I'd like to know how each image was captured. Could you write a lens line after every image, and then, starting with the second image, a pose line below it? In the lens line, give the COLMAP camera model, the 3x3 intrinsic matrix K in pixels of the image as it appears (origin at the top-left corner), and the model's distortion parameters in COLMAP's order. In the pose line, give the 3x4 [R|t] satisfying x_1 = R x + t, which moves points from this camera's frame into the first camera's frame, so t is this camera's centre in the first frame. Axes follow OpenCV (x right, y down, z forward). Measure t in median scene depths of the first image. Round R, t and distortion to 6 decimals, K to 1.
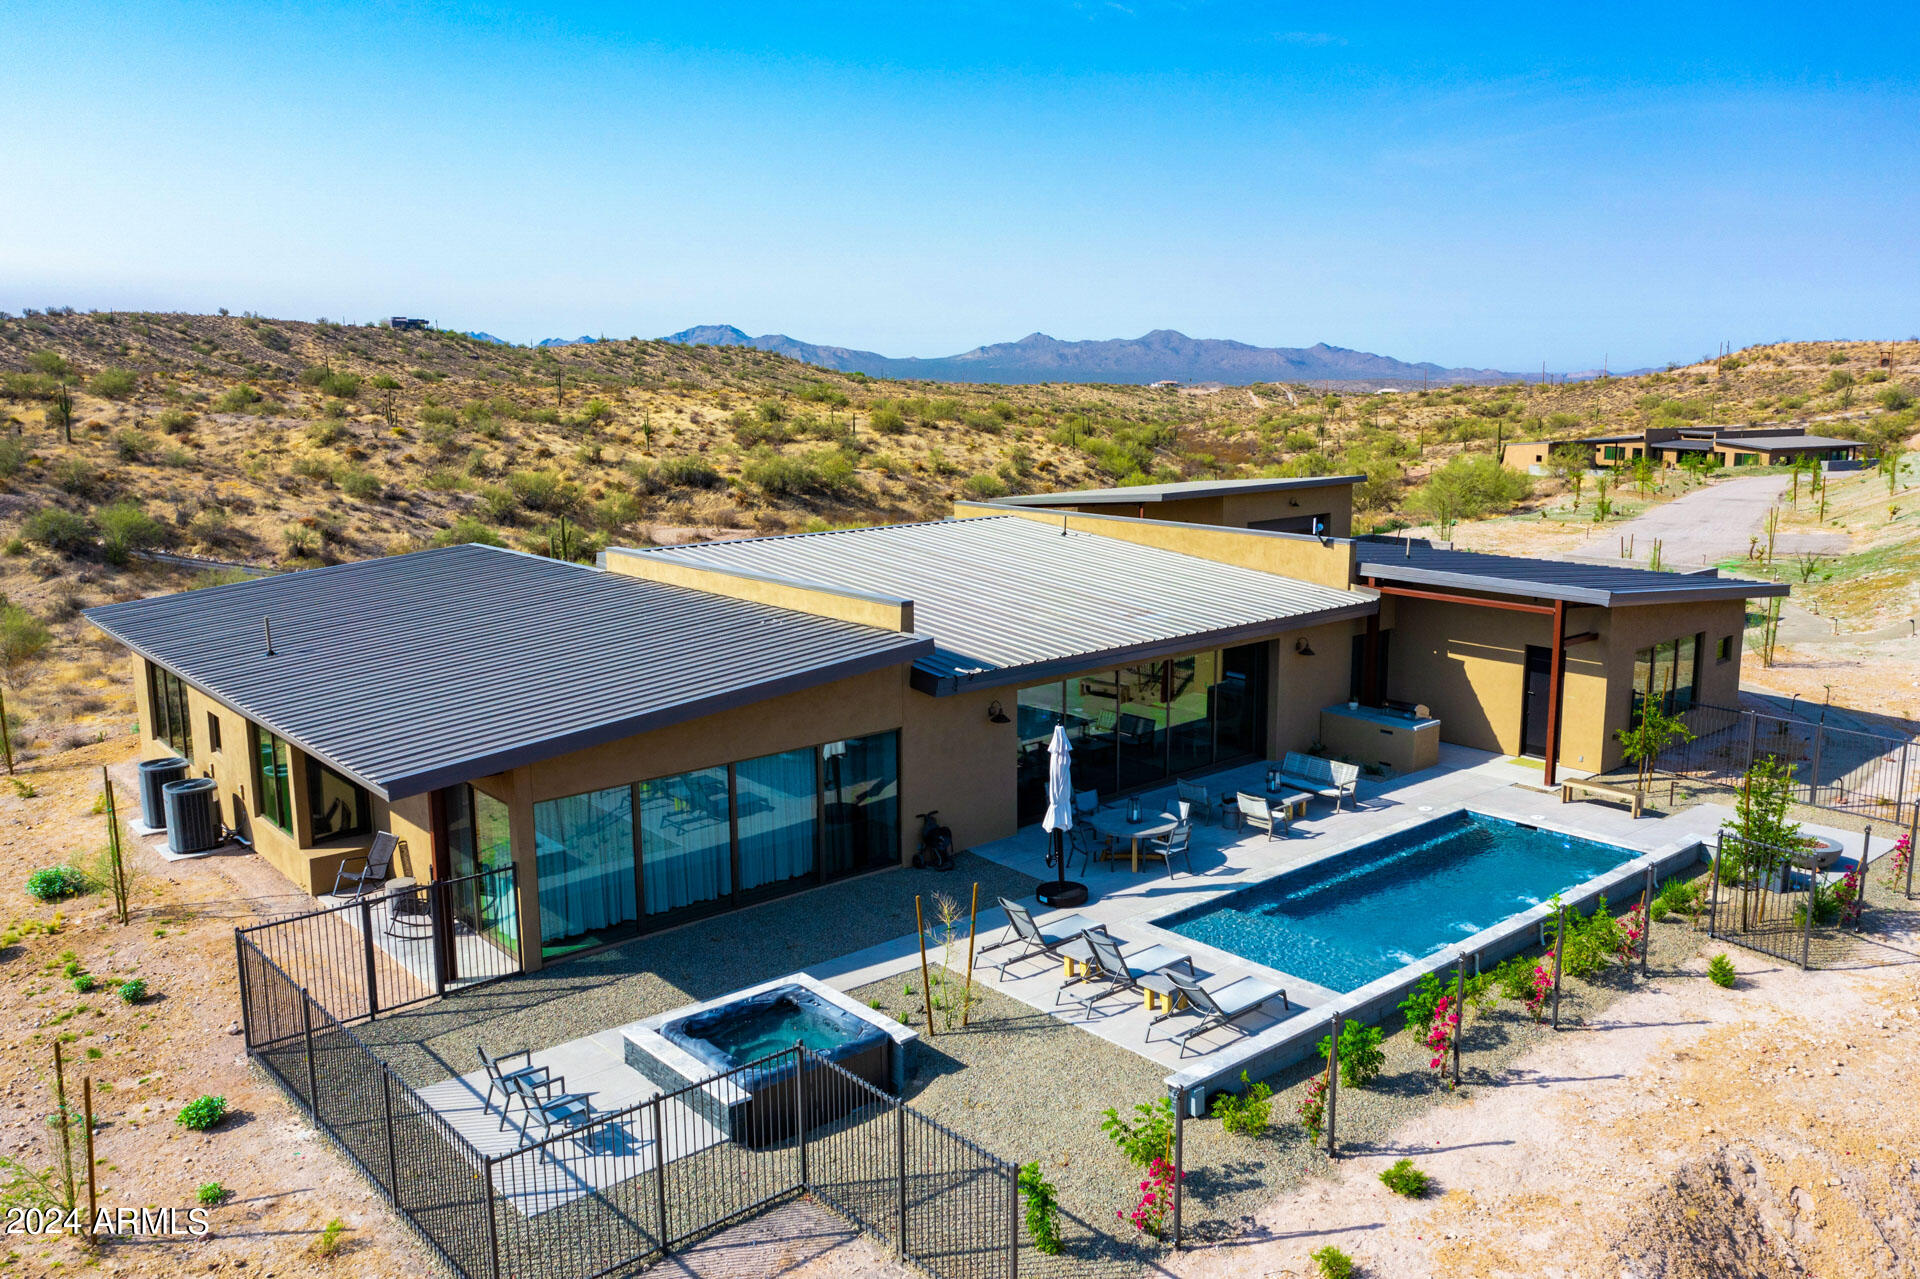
lens RADIAL K [[1504.4, 0, 960.0], [0, 1504.4, 639.5], [0, 0, 1]] dist [-0.022506, 0.009358]
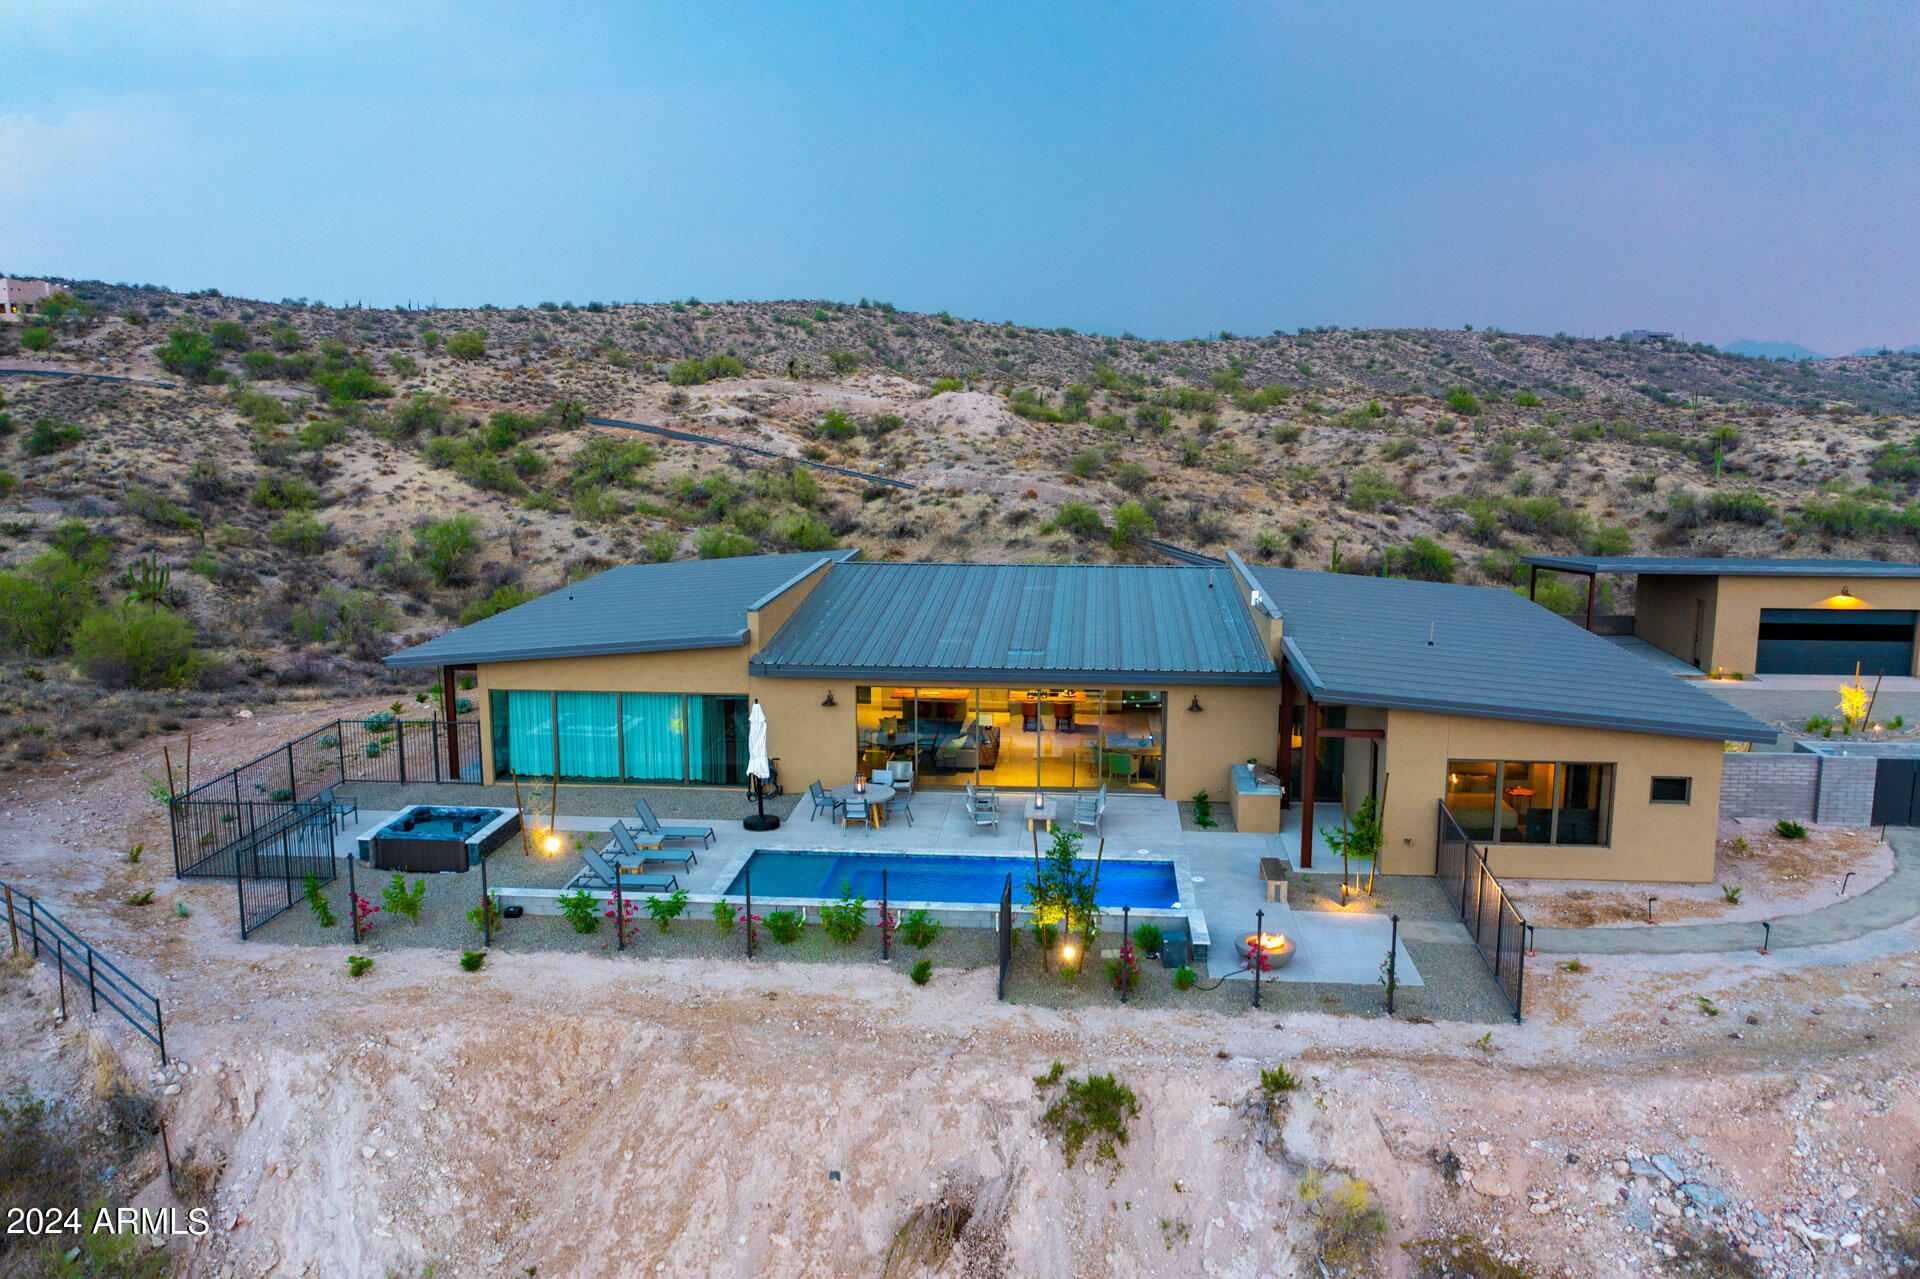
lens RADIAL K [[1504.4, 0, 960.0], [0, 1504.4, 639.5], [0, 0, 1]] dist [-0.022506, 0.009358]
pose [[0.696457, 0.128698, -0.705963, 0.114299], [-0.133140, 0.989880, 0.049108, -0.009263], [0.705139, 0.059790, 0.706544, 0.011806]]
